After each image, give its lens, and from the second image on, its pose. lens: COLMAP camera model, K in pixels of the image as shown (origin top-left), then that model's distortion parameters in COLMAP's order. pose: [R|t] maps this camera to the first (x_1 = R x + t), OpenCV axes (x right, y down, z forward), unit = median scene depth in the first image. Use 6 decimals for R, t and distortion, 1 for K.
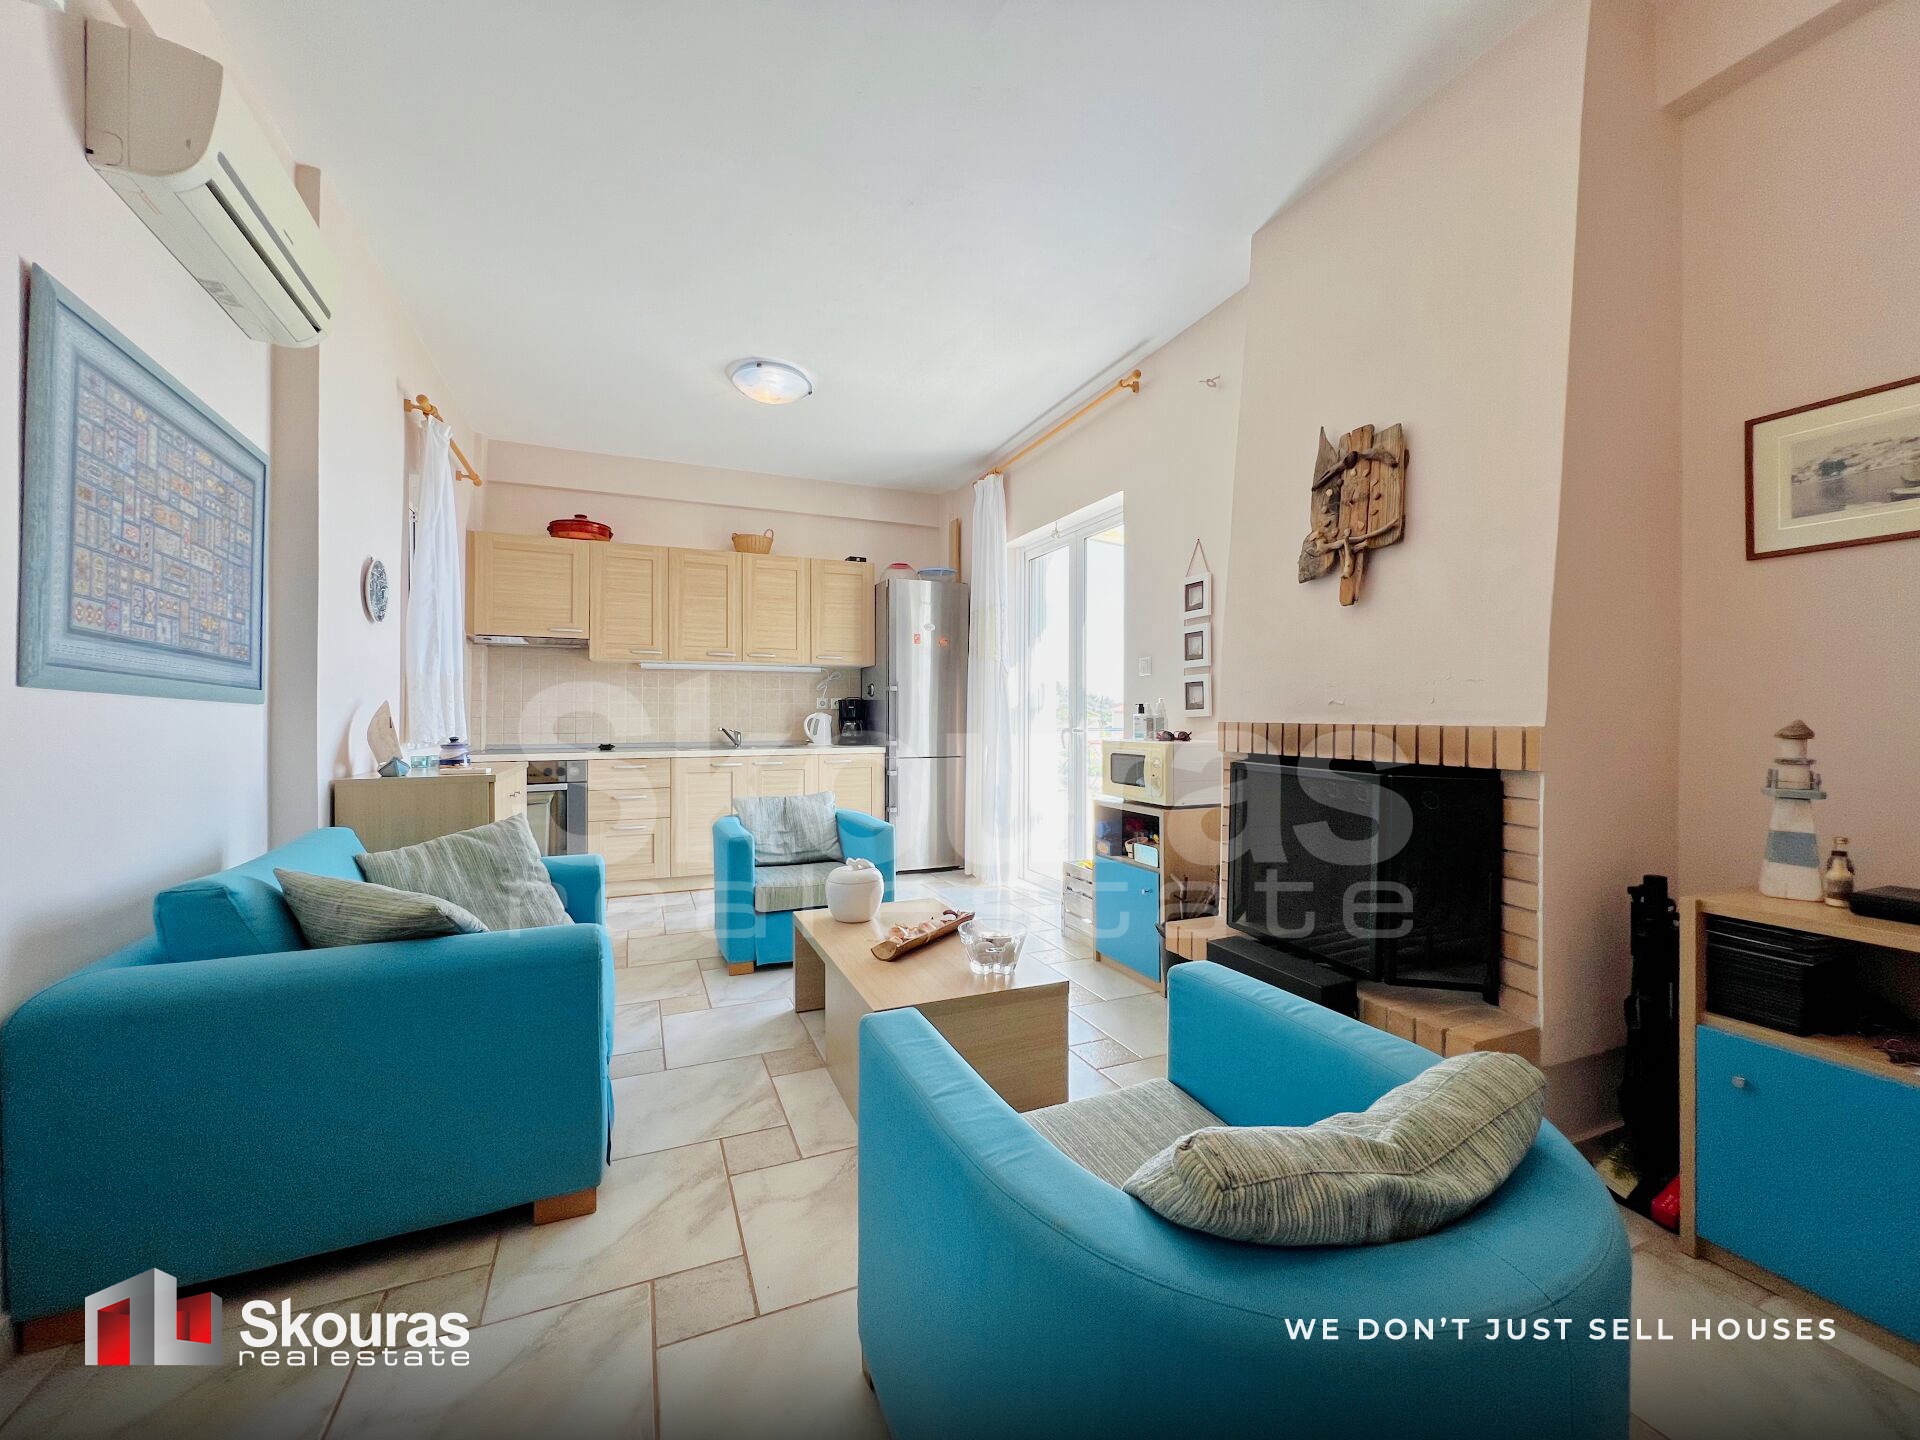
lens RADIAL K [[764.0, 0, 959.1], [0, 764.0, 714.0], [0, 0, 1]] dist [-0.002170, 0.000428]
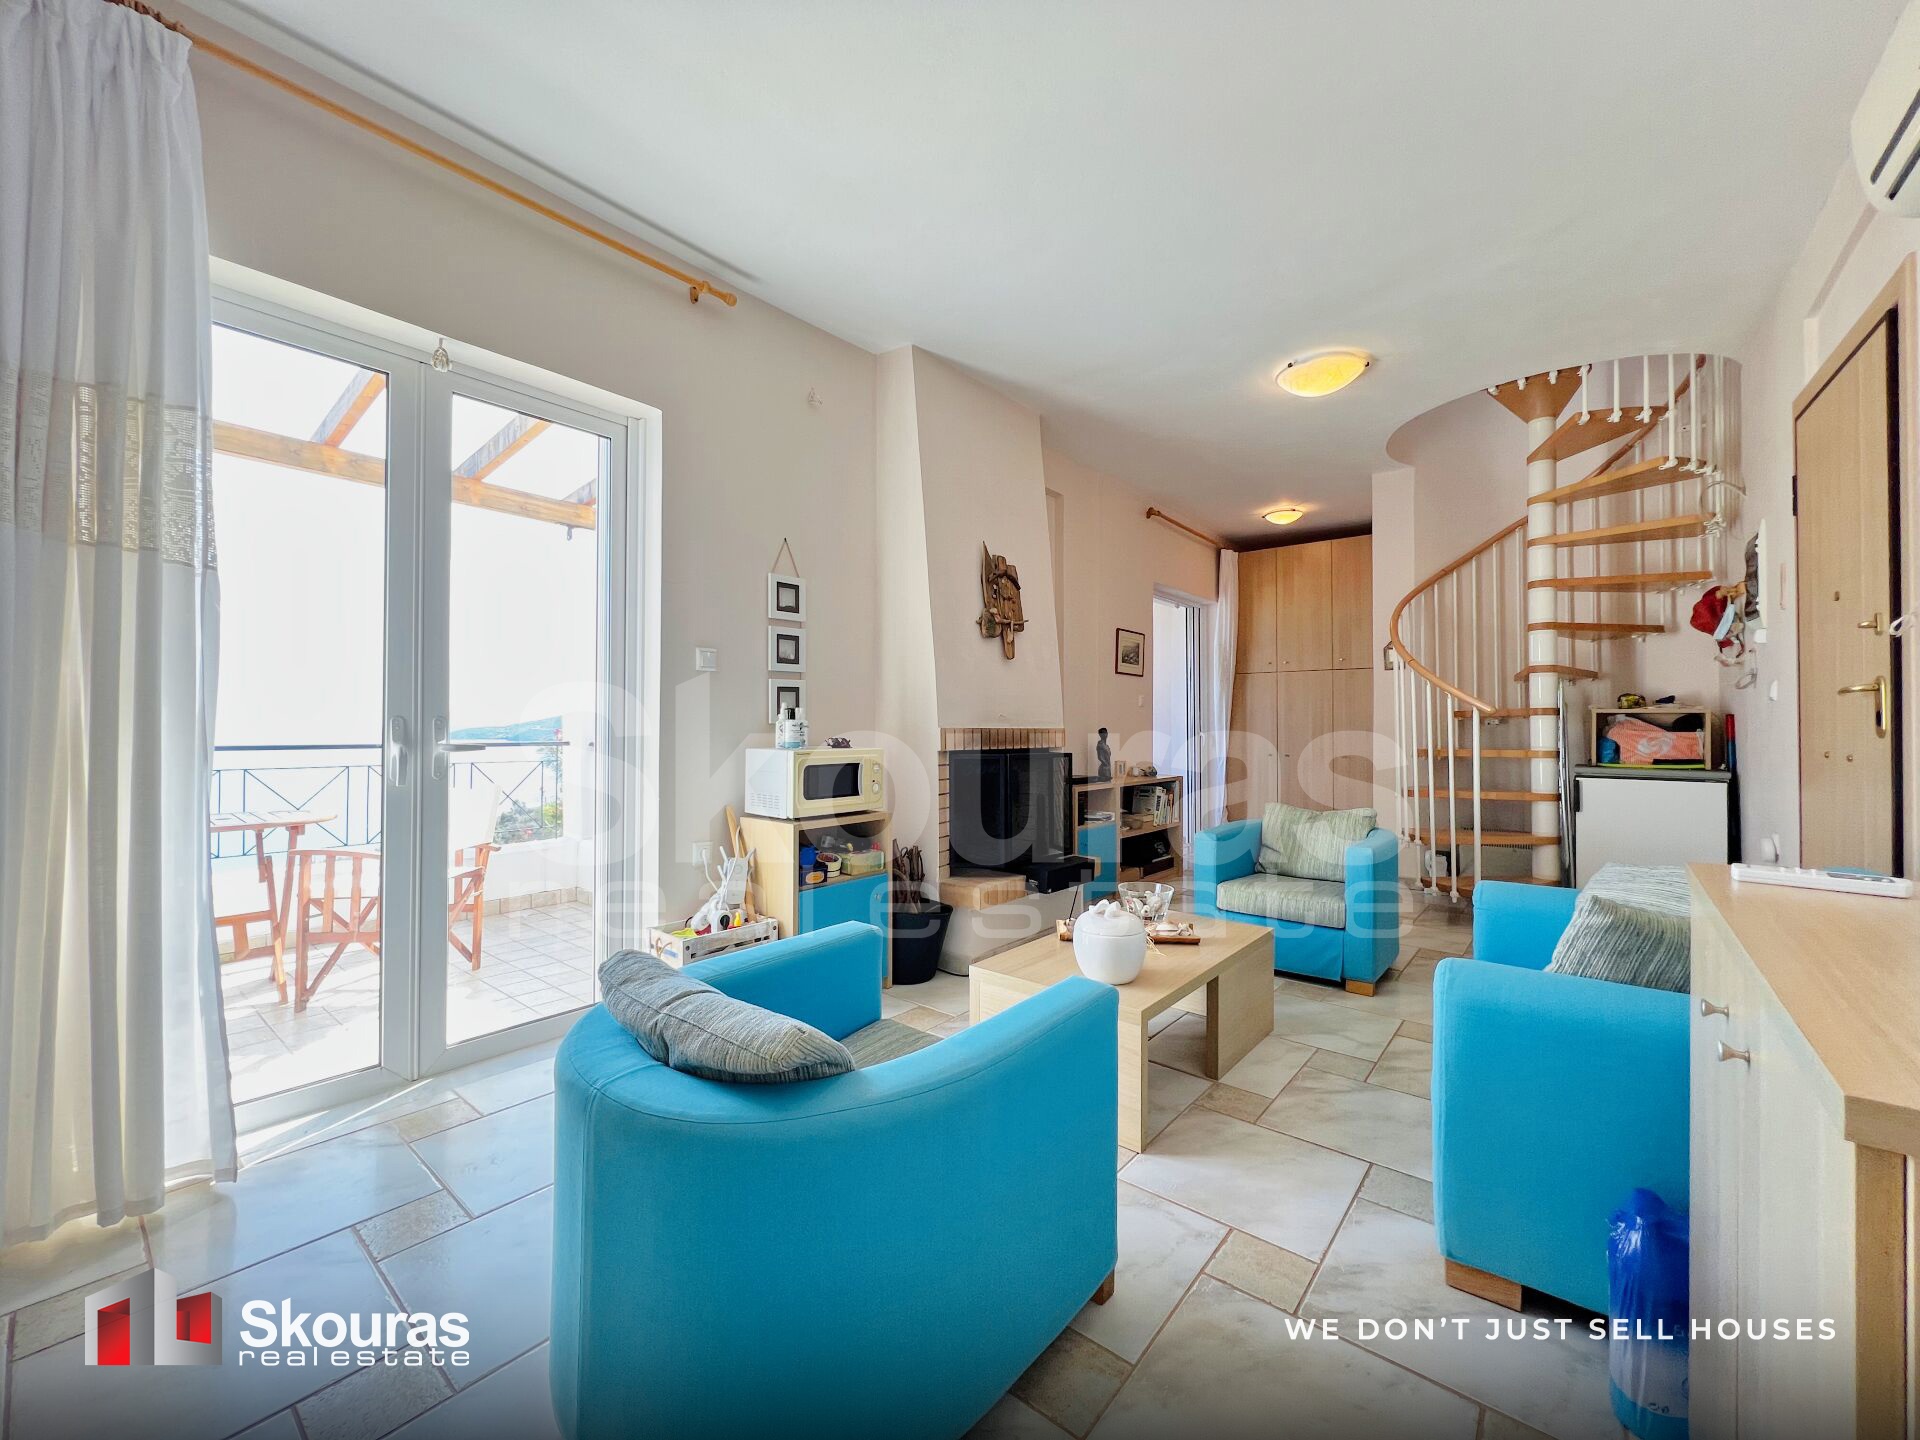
lens RADIAL K [[764.0, 0, 959.5], [0, 764.0, 717.9], [0, 0, 1]] dist [-0.002170, 0.000428]
pose [[-0.455278, 0.010194, 0.890291, -0.636851], [-0.002442, 0.999916, -0.012697, 0.008251], [-0.890346, -0.007955, -0.455215, 1.235290]]
